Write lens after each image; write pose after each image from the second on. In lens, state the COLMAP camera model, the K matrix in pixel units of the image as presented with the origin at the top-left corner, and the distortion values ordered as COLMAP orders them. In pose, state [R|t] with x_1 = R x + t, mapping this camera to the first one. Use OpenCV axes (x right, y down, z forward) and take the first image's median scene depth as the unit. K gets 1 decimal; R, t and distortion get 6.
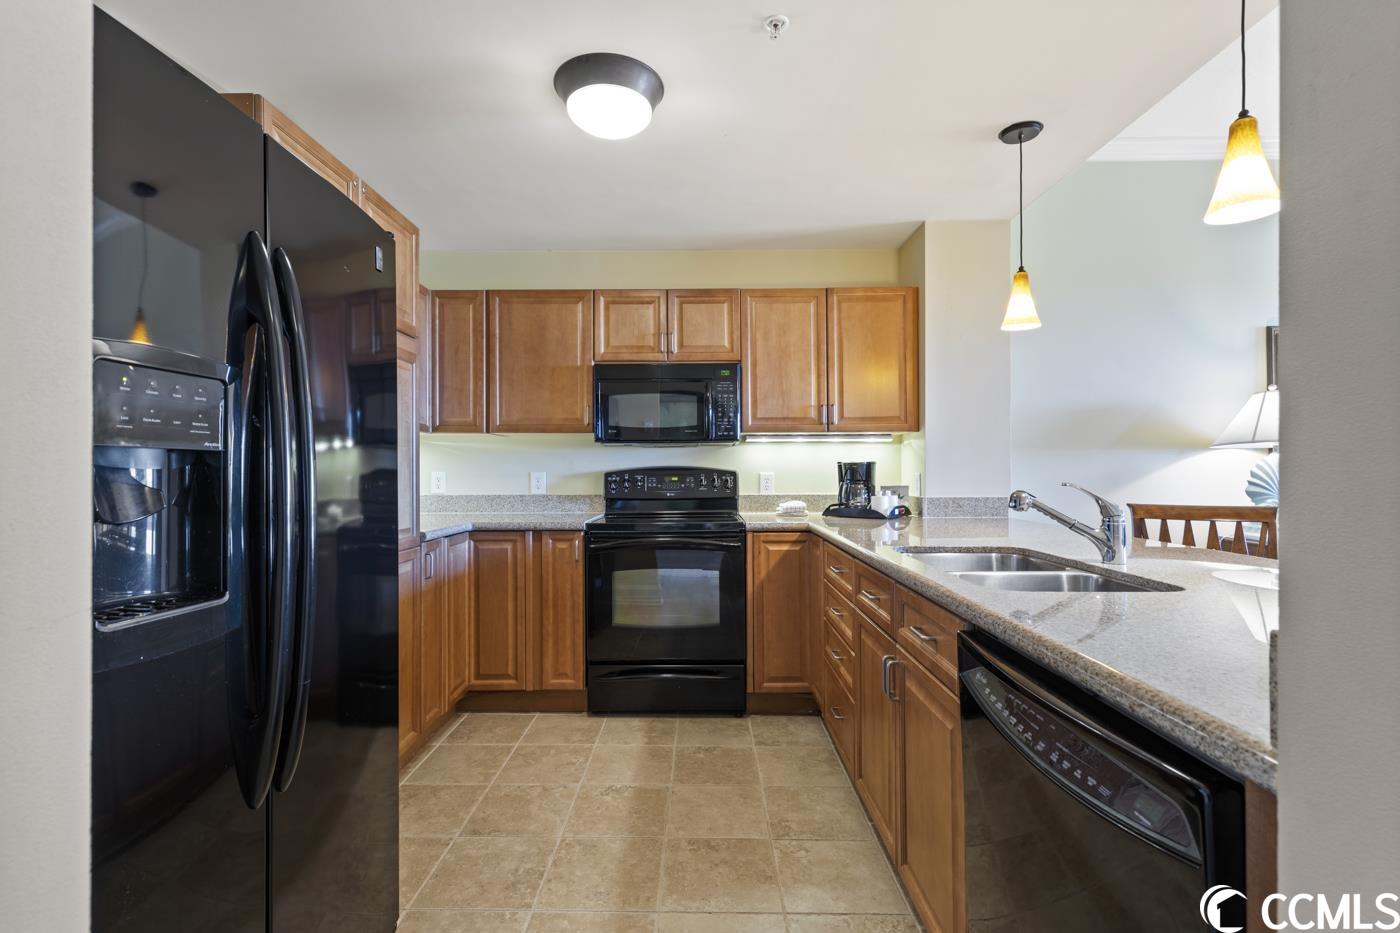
lens RADIAL K [[644.7, 0, 697.0], [0, 644.7, 463.3], [0, 0, 1]] dist [0.007069, -0.003169]
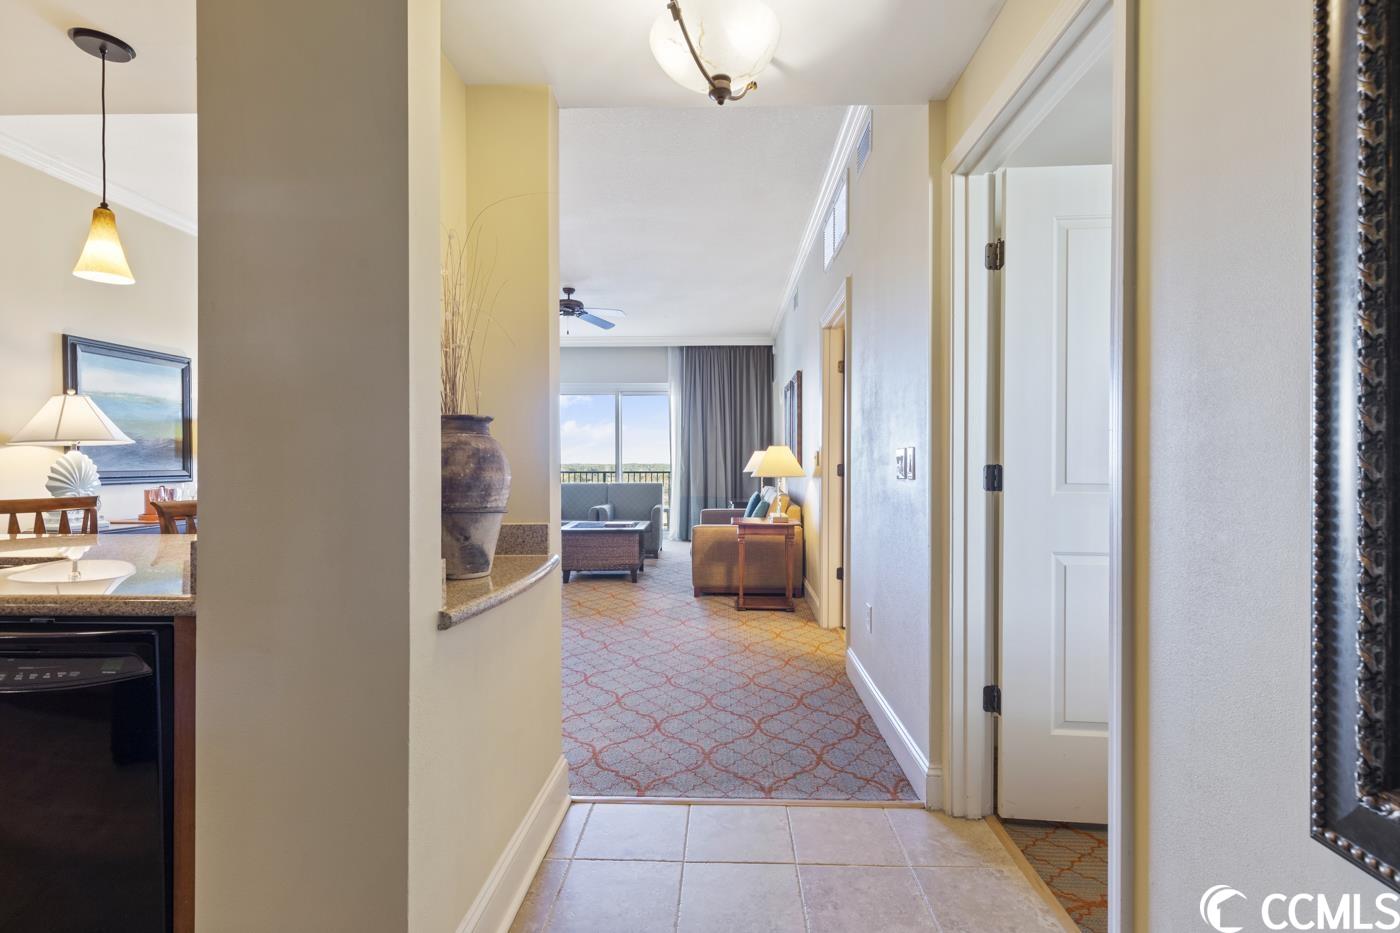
lens RADIAL K [[644.7, 0, 706.9], [0, 644.7, 466.2], [0, 0, 1]] dist [0.007069, -0.003169]
pose [[0.026447, -0.003885, 0.999643, -0.197649], [-0.008958, 0.999951, 0.004123, -0.003700], [-0.999610, -0.009063, 0.026411, -0.125408]]
